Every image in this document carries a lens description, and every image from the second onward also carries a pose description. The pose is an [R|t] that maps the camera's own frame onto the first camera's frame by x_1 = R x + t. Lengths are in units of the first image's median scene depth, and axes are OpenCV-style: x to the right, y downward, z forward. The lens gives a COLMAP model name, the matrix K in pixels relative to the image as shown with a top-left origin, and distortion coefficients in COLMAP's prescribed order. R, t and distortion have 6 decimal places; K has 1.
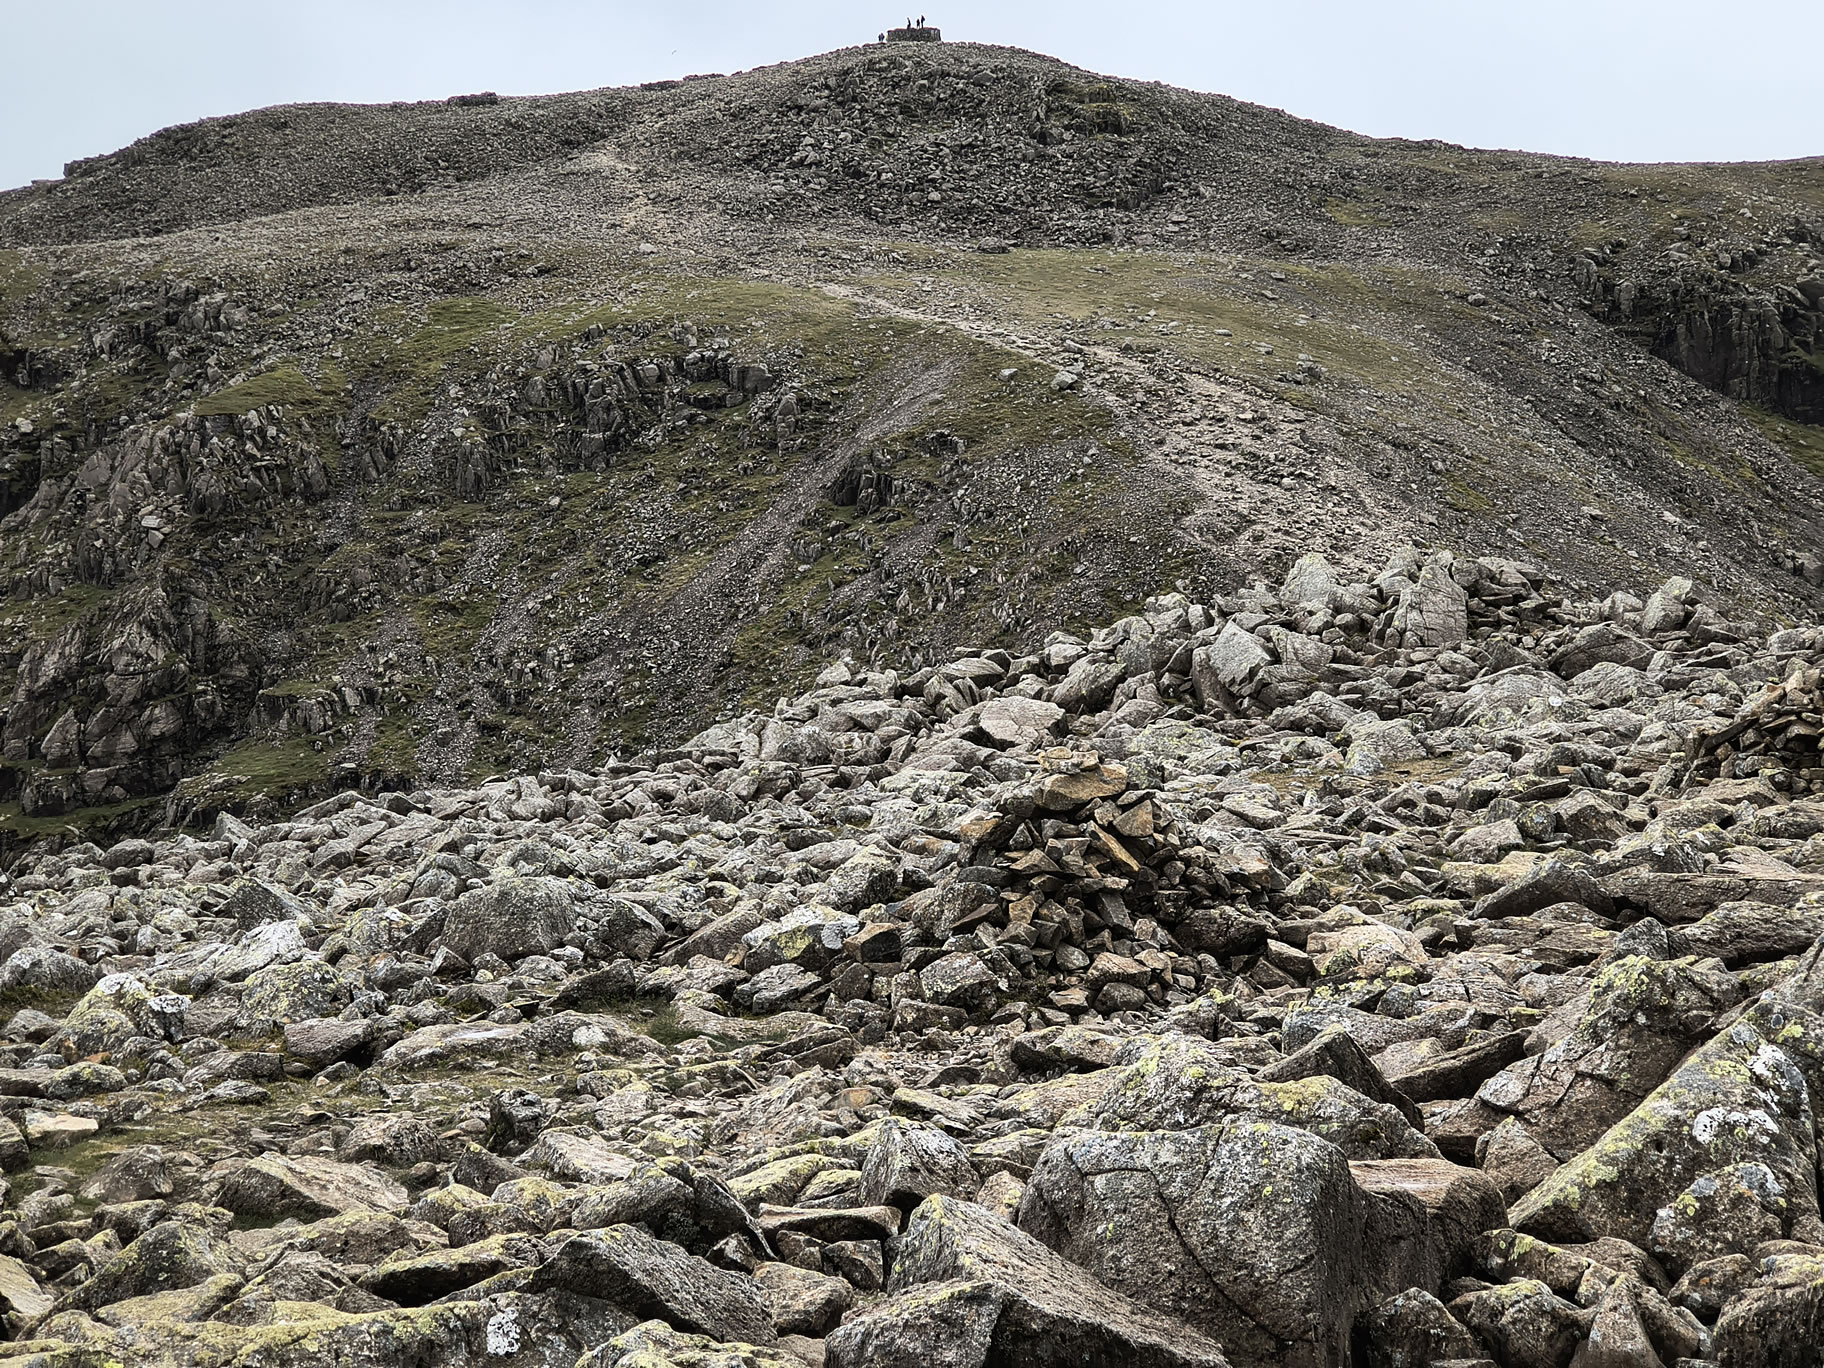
lens RADIAL K [[3753.0, 0, 912.0], [0, 3753.0, 684.0], [0, 0, 1]] dist [0.431333, -1.994917]
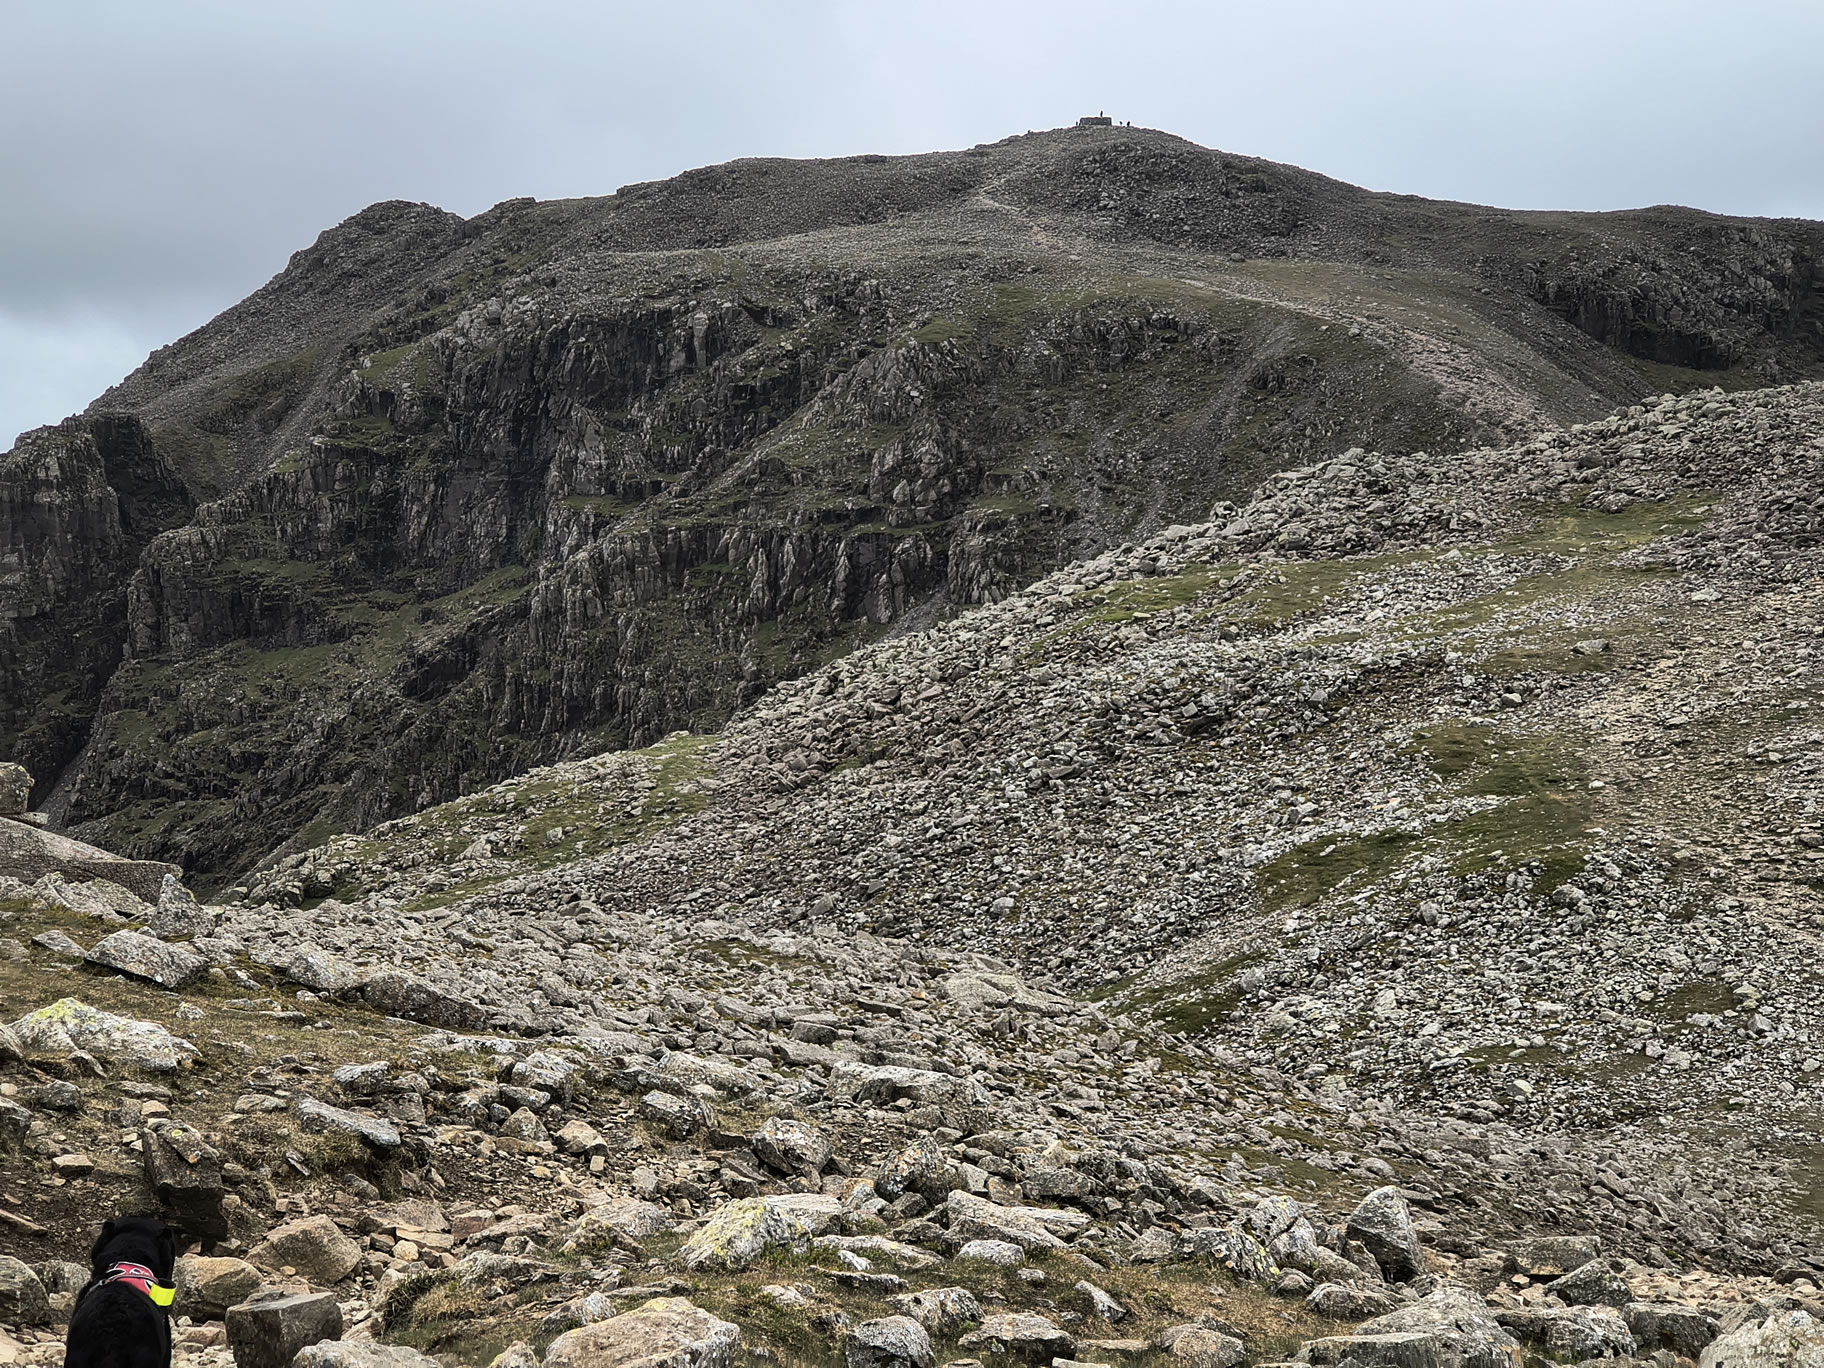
lens RADIAL K [[3753.0, 0, 912.0], [0, 3753.0, 684.0], [0, 0, 1]] dist [0.431333, -1.994917]
pose [[0.991981, 0.008910, 0.126076, -0.449254], [-0.011351, 0.999761, 0.018658, 0.076642], [-0.125880, -0.019939, 0.991845, -1.034629]]
